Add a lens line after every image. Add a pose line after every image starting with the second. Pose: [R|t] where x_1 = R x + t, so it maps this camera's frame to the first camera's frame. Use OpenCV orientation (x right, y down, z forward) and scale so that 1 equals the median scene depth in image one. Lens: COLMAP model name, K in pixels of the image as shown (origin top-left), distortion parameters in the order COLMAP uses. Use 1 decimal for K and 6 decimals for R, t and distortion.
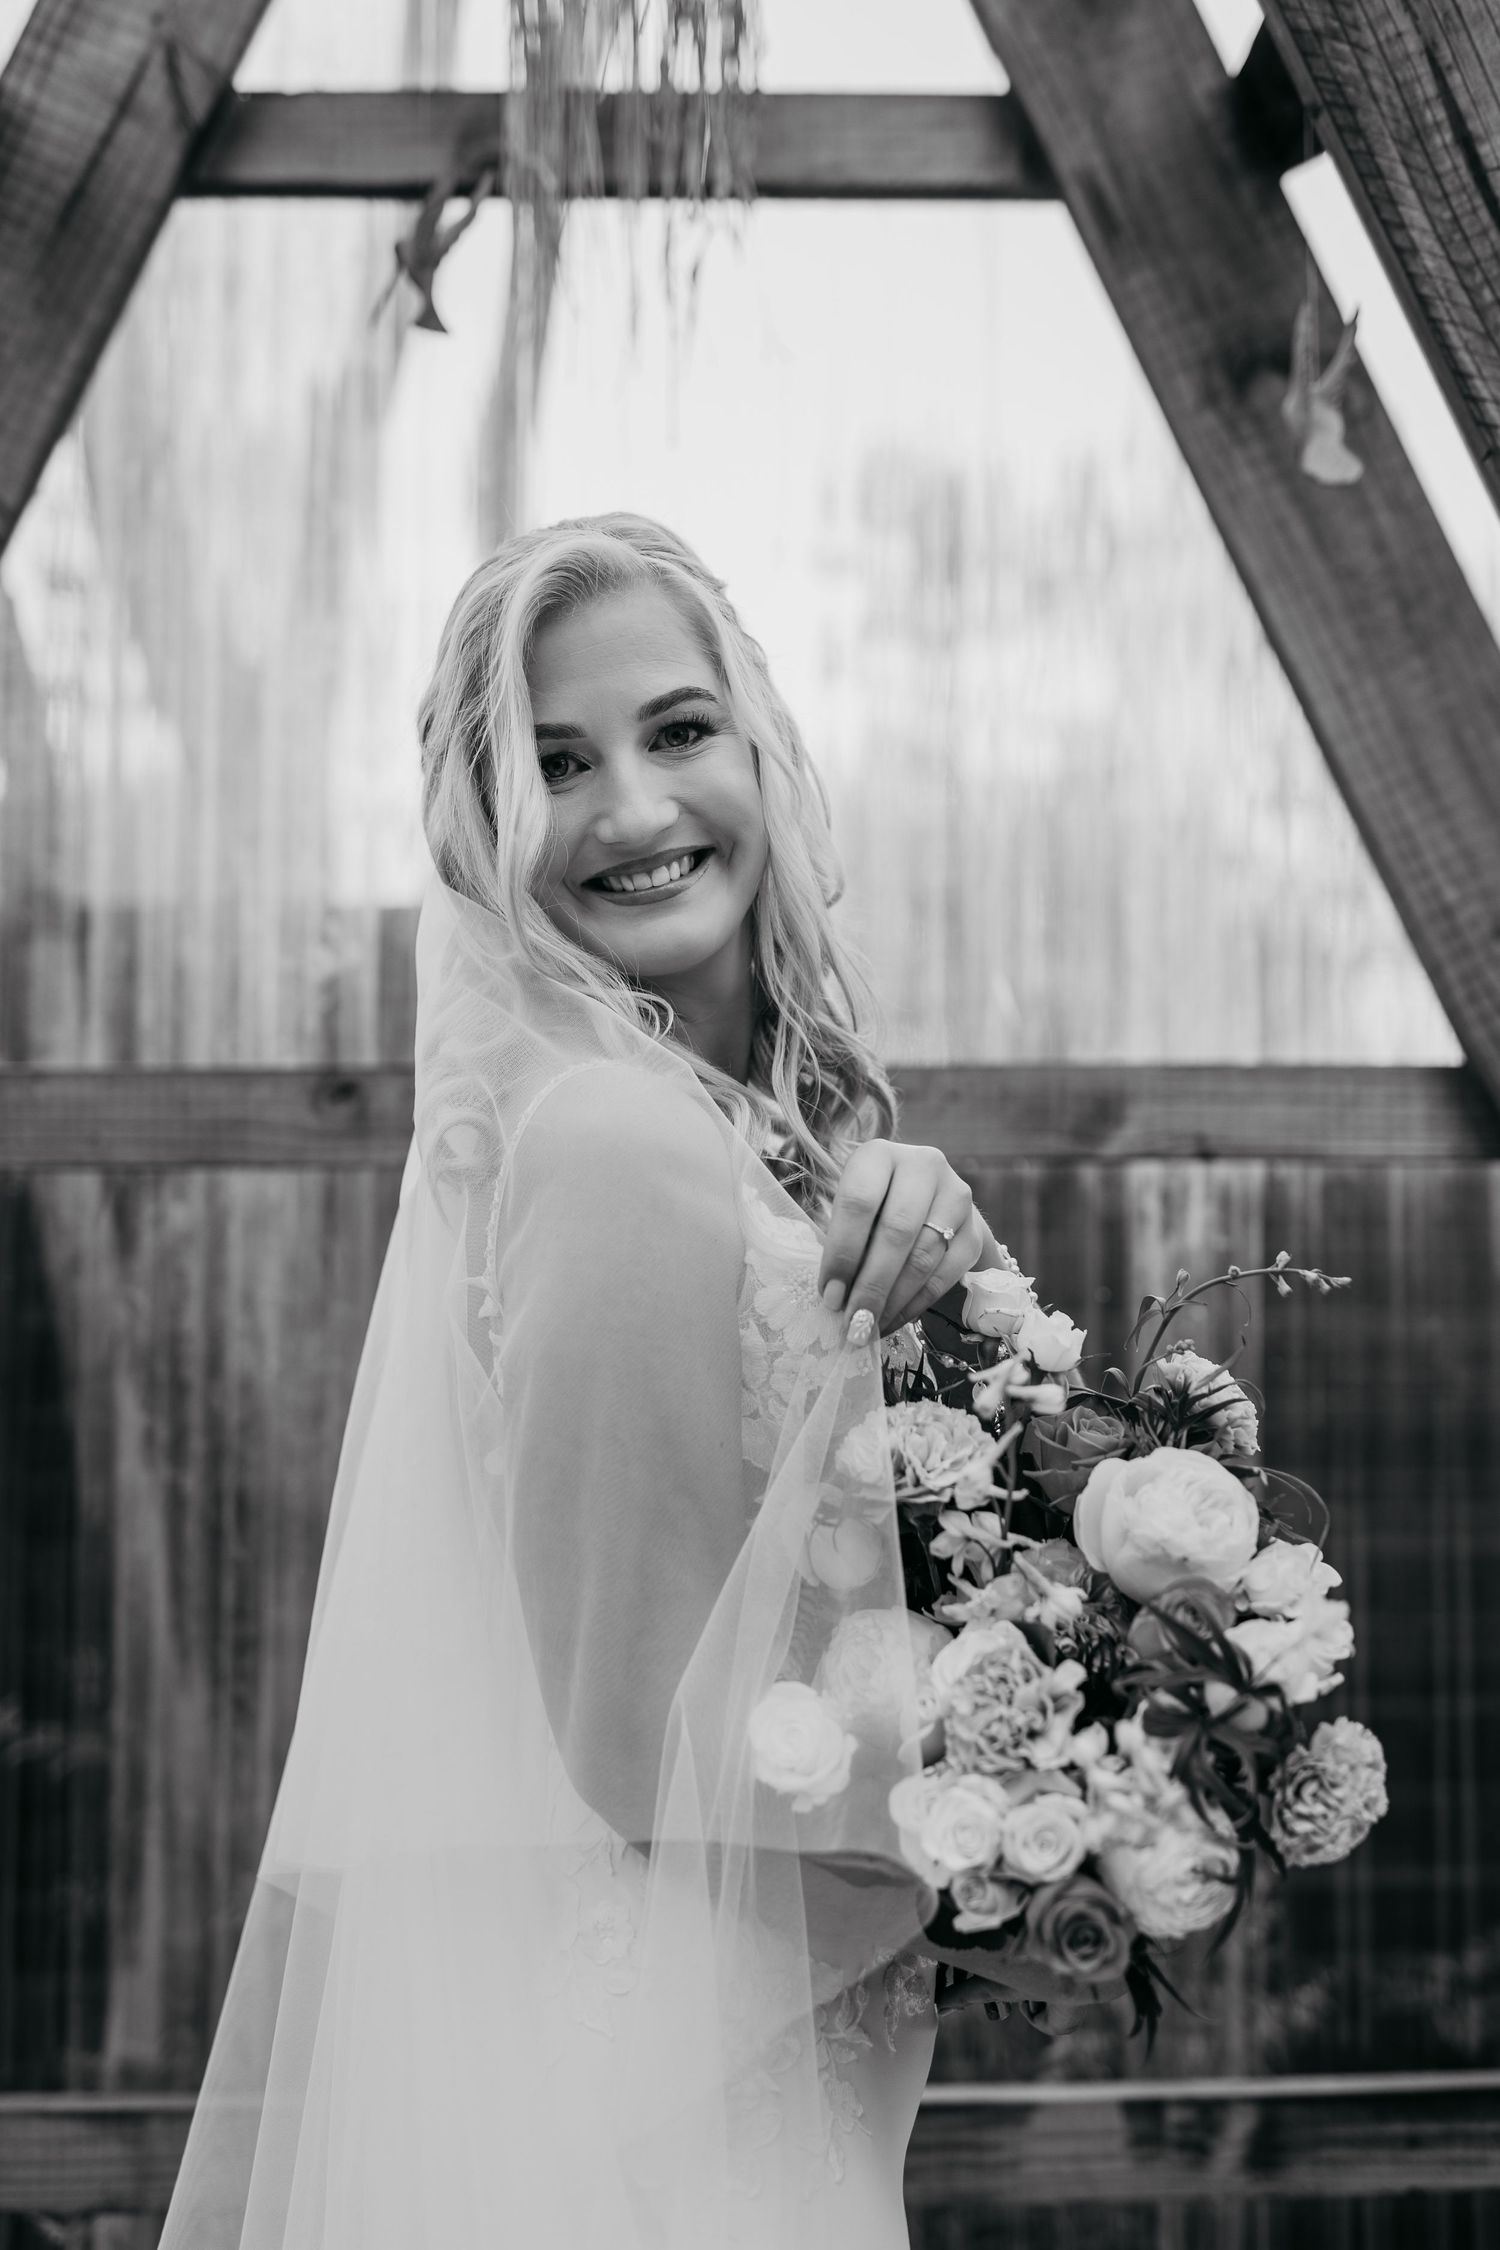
lens RADIAL K [[3354.8, 0, 734.9], [0, 3354.8, 1089.3], [0, 0, 1]] dist [0.018470, 0.025867]
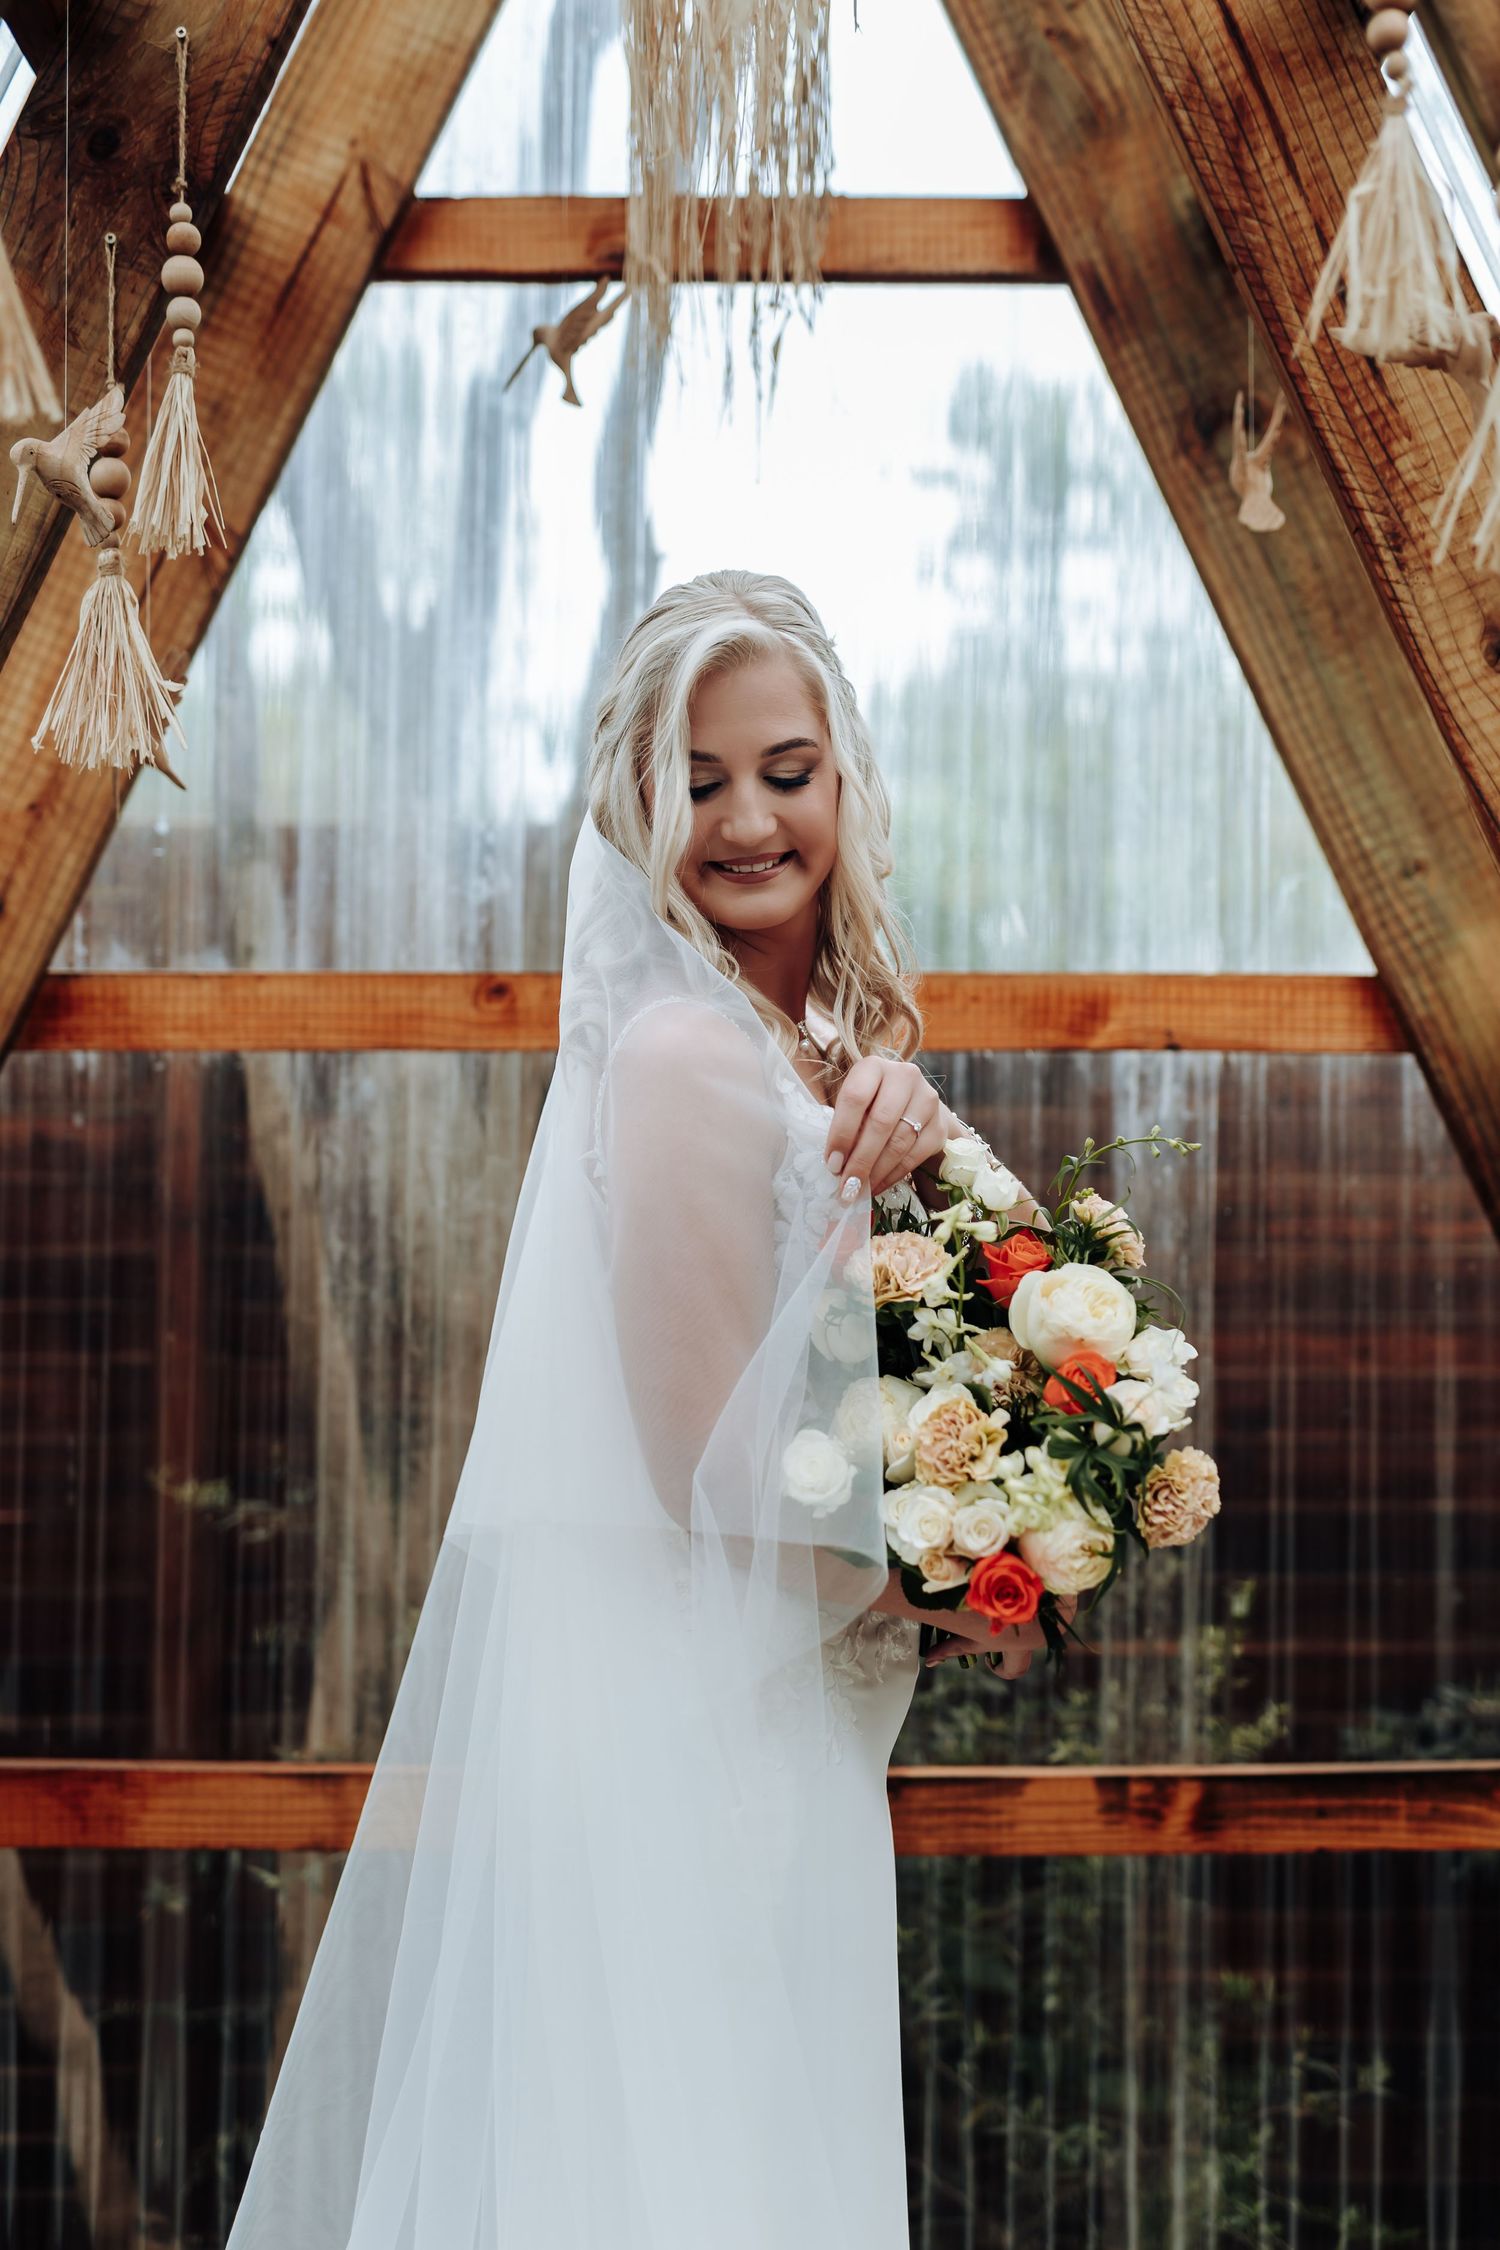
lens RADIAL K [[3354.8, 0, 734.9], [0, 3354.8, 1089.3], [0, 0, 1]] dist [0.018470, 0.025867]
pose [[0.999155, 0.008295, -0.040246, 0.026015], [-0.006472, 0.998957, 0.045199, -0.020678], [0.040579, -0.044900, 0.998167, -0.277962]]
